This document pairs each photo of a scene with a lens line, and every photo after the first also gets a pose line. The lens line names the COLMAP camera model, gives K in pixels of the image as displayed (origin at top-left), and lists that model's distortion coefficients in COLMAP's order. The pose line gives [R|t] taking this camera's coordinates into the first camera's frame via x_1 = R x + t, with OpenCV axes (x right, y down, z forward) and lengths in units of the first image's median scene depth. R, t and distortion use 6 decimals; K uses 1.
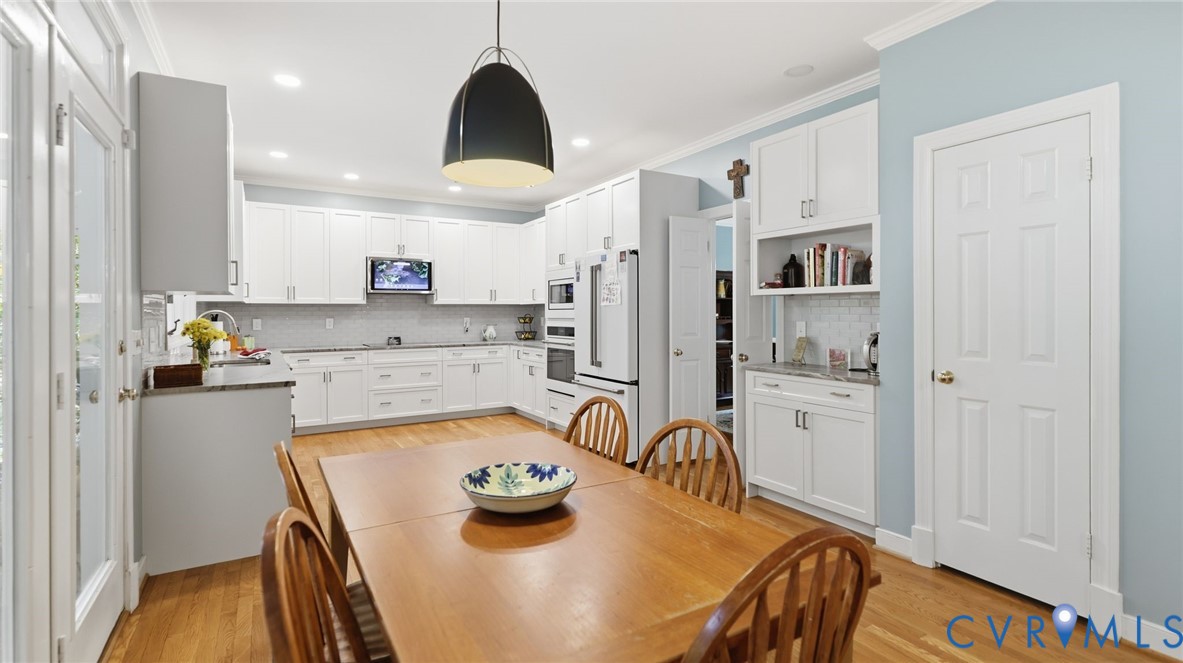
lens RADIAL K [[543.6, 0, 594.2], [0, 543.6, 307.4], [0, 0, 1]] dist [0.005883, -0.000395]
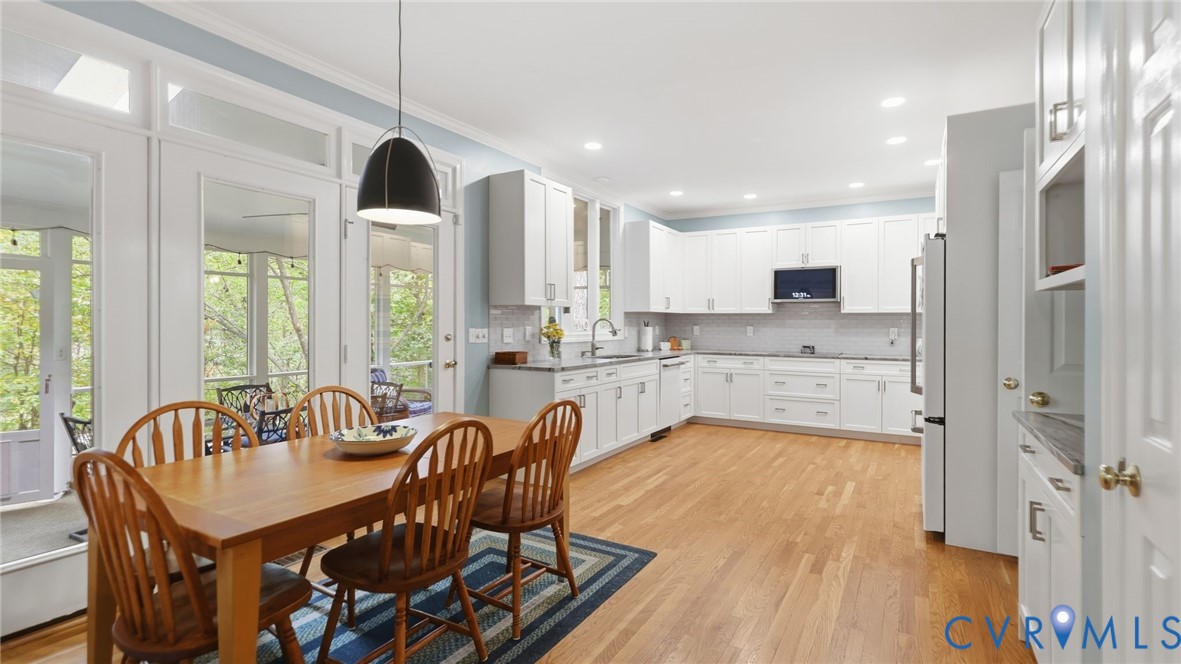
lens RADIAL K [[542.7, 0, 602.9], [0, 542.7, 326.8], [0, 0, 1]] dist [0.005883, -0.000395]
pose [[0.495597, 0.012518, -0.868463, 0.351383], [0.001757, 0.999880, 0.015415, 0.003718], [0.868551, -0.009165, 0.495515, 0.203479]]
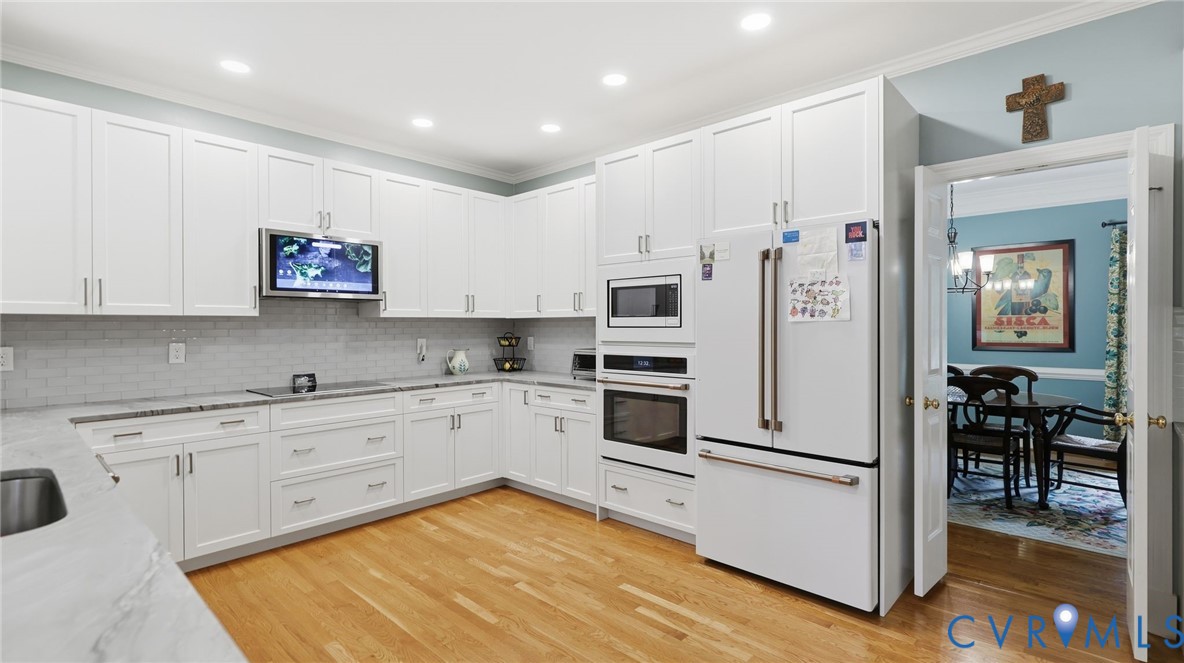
lens RADIAL K [[544.1, 0, 598.6], [0, 544.1, 324.0], [0, 0, 1]] dist [0.005883, -0.000395]
pose [[0.960314, 0.001345, 0.278918, -0.260366], [-0.003251, 0.999974, 0.006371, -0.003370], [-0.278902, -0.007025, 0.960294, 0.409794]]
